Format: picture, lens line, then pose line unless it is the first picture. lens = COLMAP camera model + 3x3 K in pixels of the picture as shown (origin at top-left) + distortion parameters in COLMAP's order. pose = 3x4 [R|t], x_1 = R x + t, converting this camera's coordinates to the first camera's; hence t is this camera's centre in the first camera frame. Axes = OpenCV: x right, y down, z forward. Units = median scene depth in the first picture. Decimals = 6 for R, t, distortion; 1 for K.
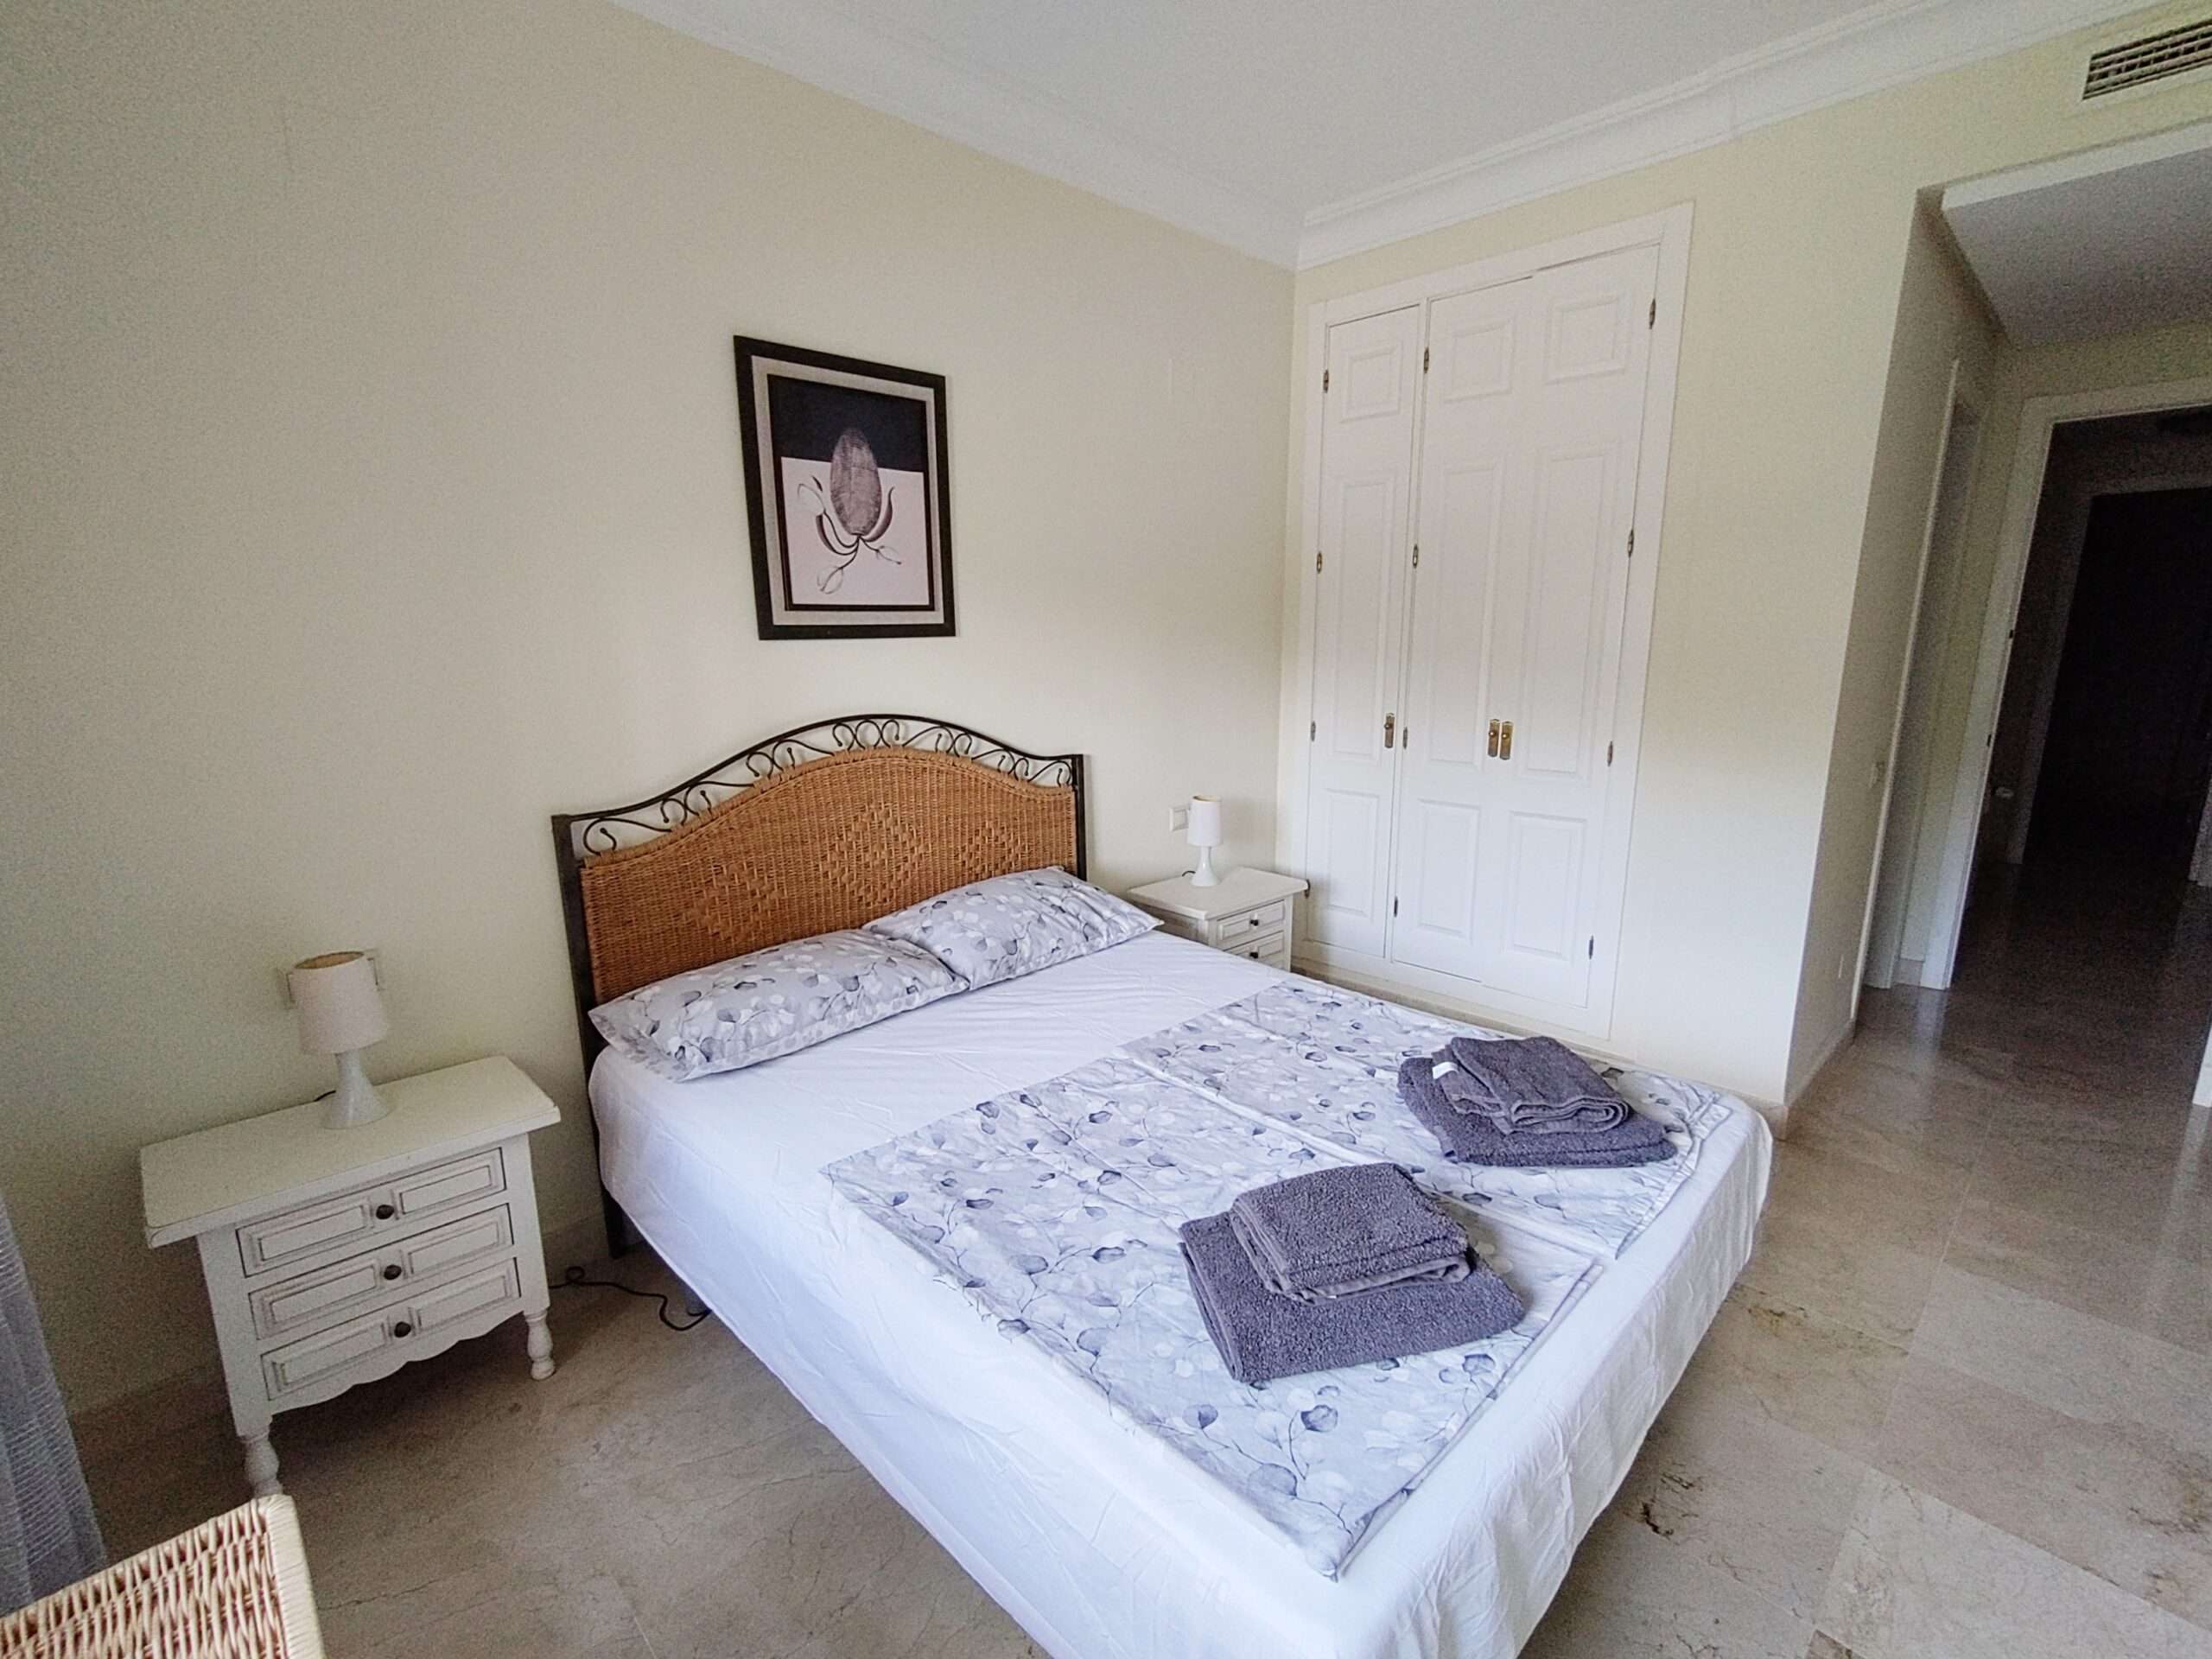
lens RADIAL K [[993.0, 0, 1114.0], [0, 993.0, 837.0], [0, 0, 1]] dist [0.001950, 0.000546]
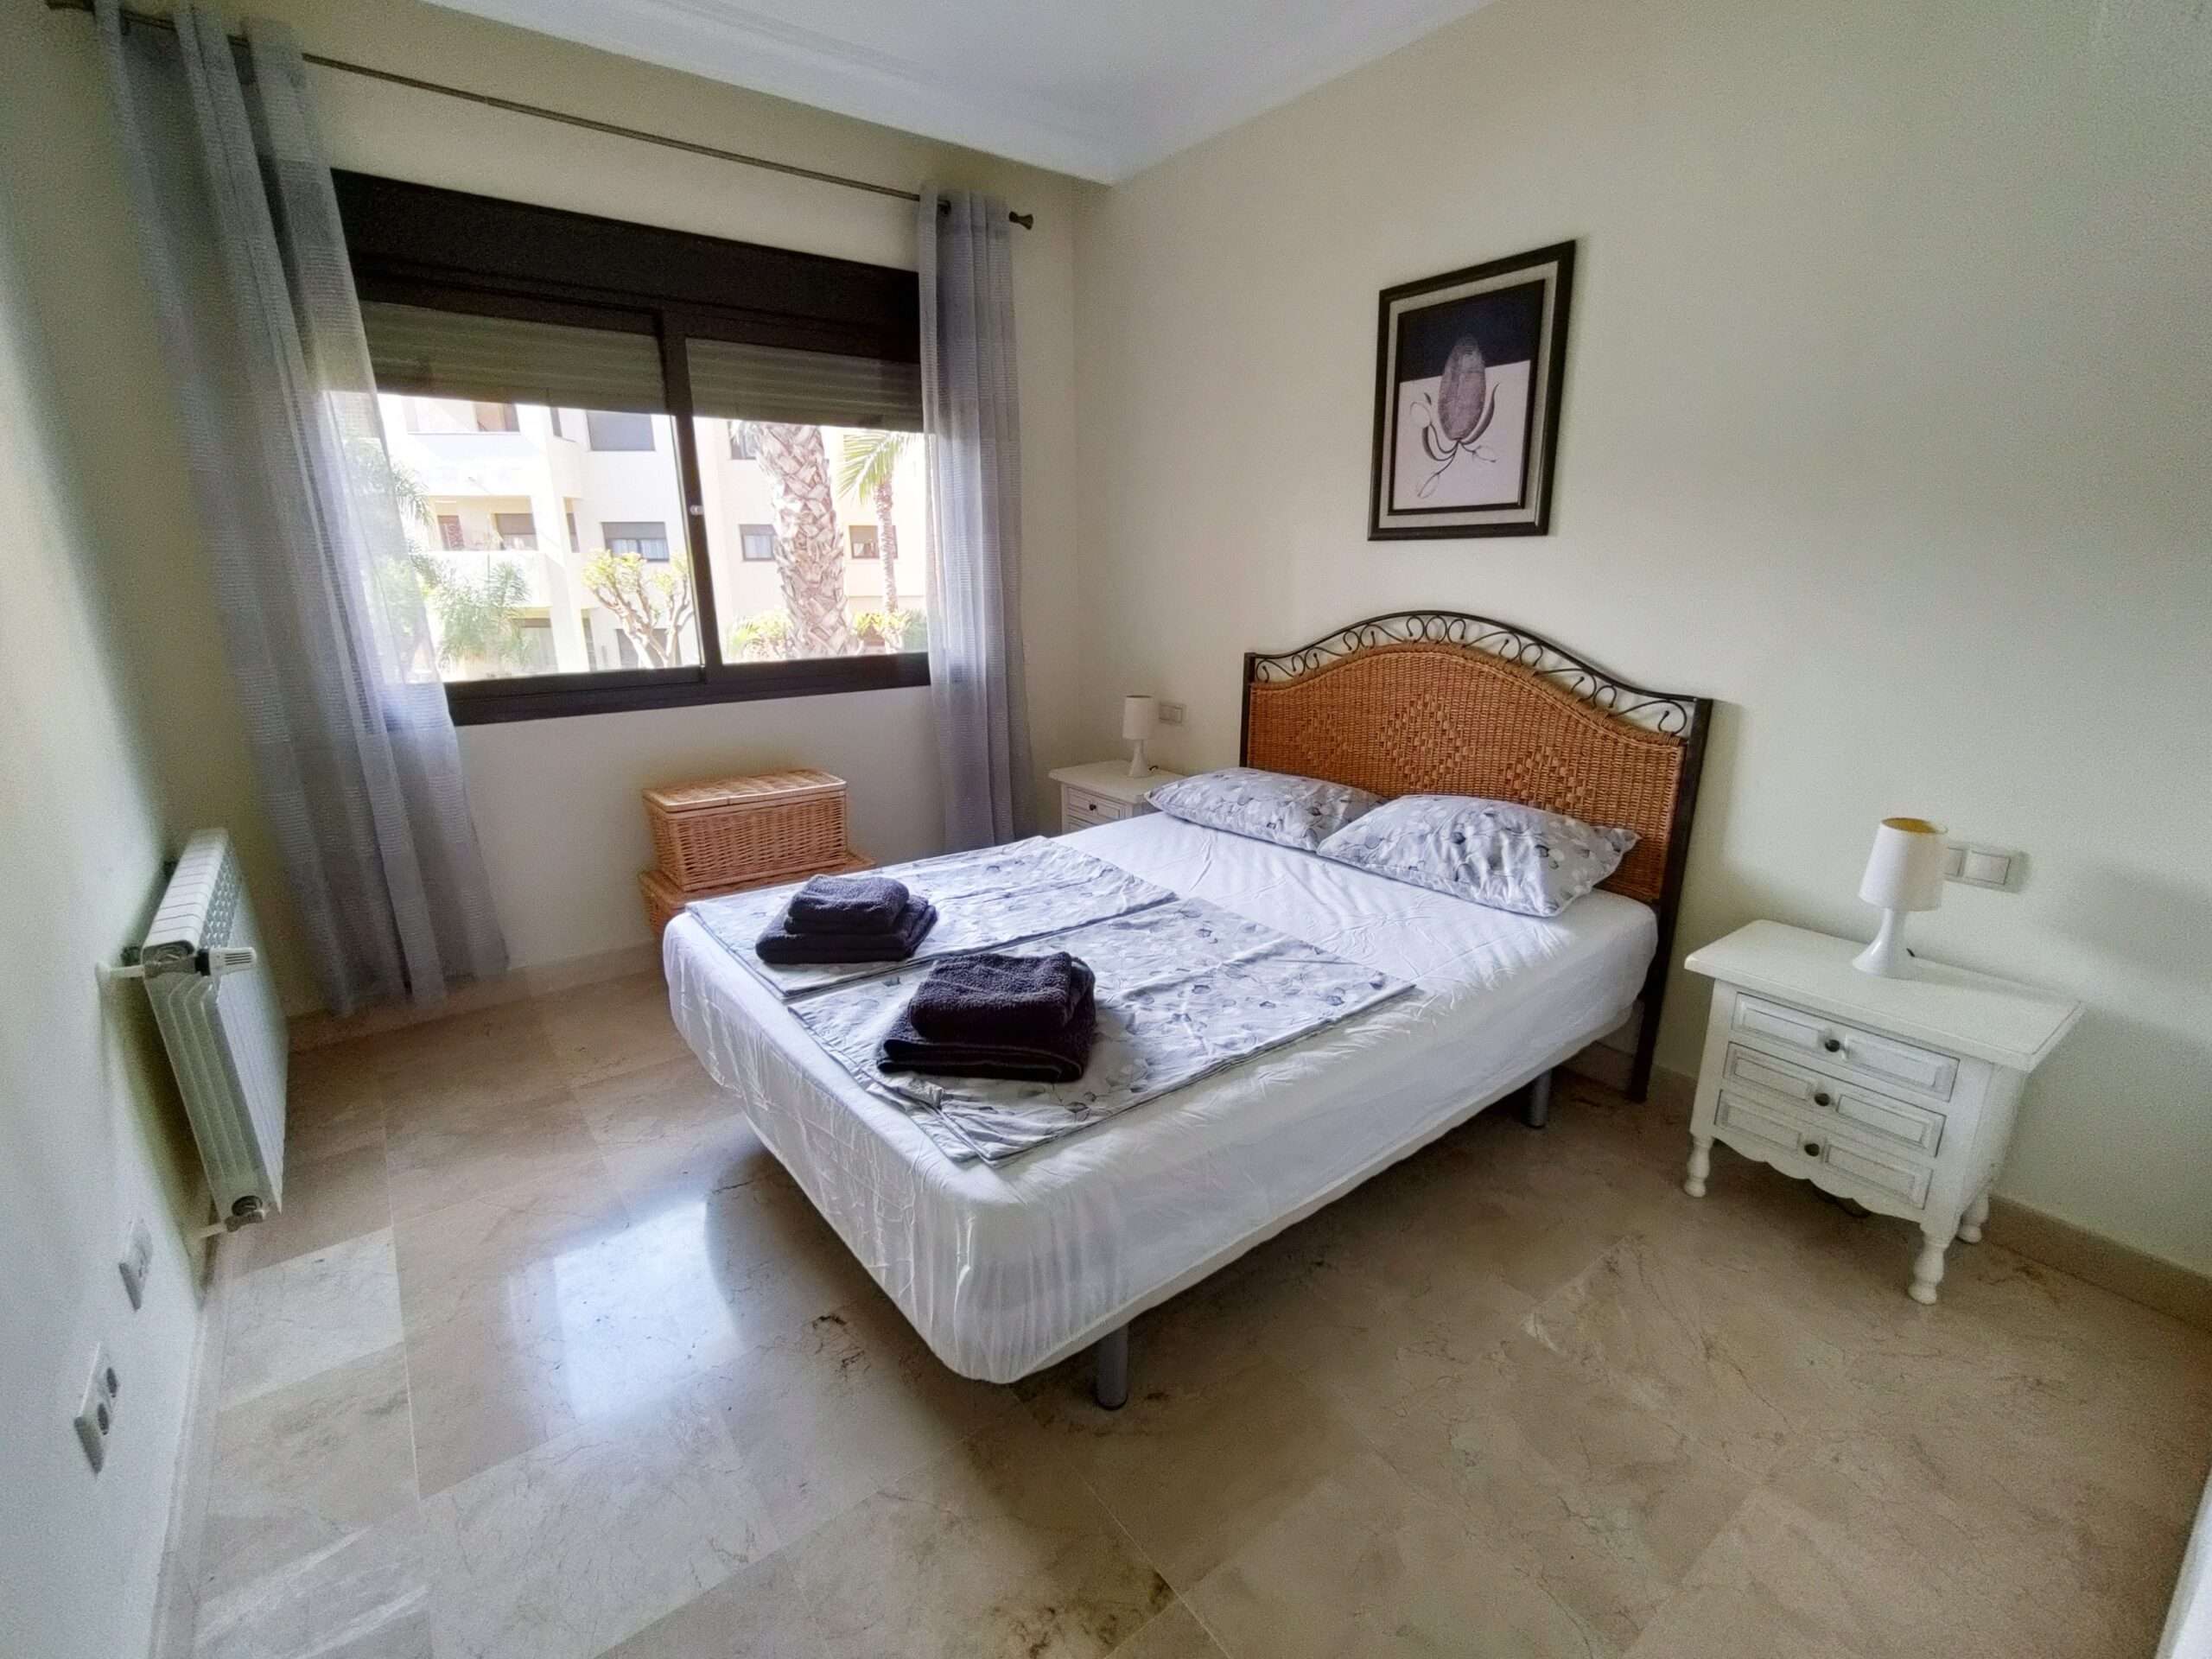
lens RADIAL K [[993.0, 0, 1129.2], [0, 993.0, 826.7], [0, 0, 1]] dist [0.001950, 0.000546]
pose [[-0.104079, 0.268641, -0.957601, 0.924414], [-0.197118, 0.938158, 0.284611, -0.150714], [0.974840, 0.218382, -0.044689, 0.807489]]
